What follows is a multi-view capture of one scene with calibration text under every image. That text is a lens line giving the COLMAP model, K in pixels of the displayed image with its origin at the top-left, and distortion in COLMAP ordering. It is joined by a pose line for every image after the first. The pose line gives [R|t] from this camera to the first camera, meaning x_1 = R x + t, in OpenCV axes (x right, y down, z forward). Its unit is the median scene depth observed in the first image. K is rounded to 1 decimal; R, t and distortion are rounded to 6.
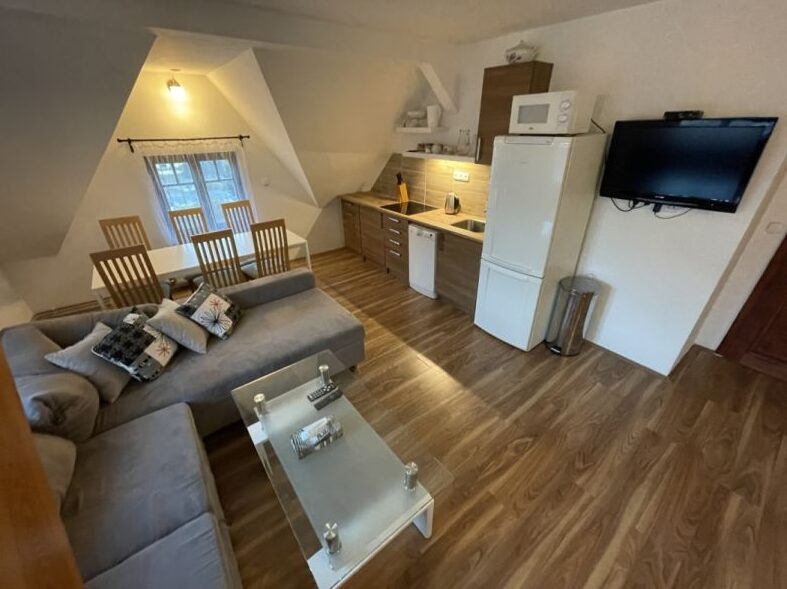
lens RADIAL K [[315.2, 0, 392.2], [0, 315.2, 293.9], [0, 0, 1]] dist [-0.003919, 0.000778]
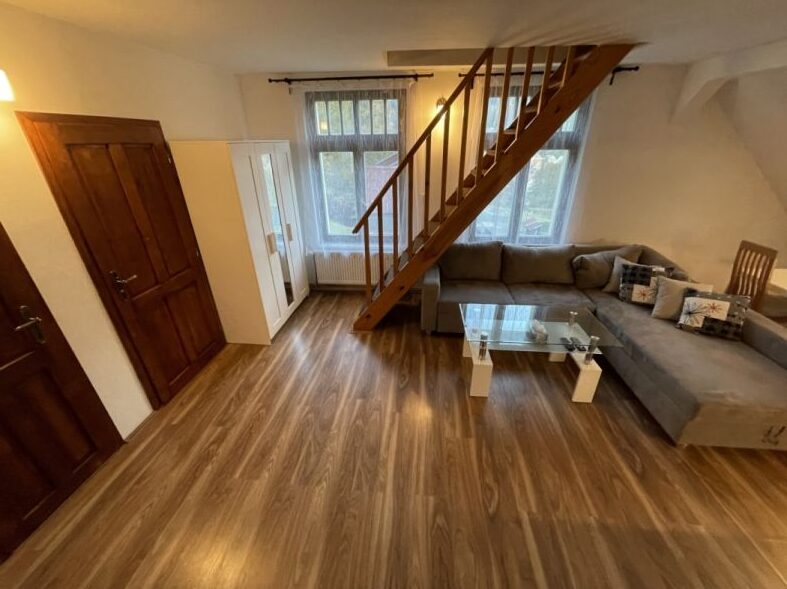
lens RADIAL K [[315.2, 0, 394.3], [0, 315.2, 295.5], [0, 0, 1]] dist [-0.003919, 0.000778]
pose [[-0.673996, 0.337084, -0.657346, 1.025147], [-0.334356, 0.654272, 0.678332, -0.428224], [0.658738, 0.676981, -0.328271, 0.745743]]
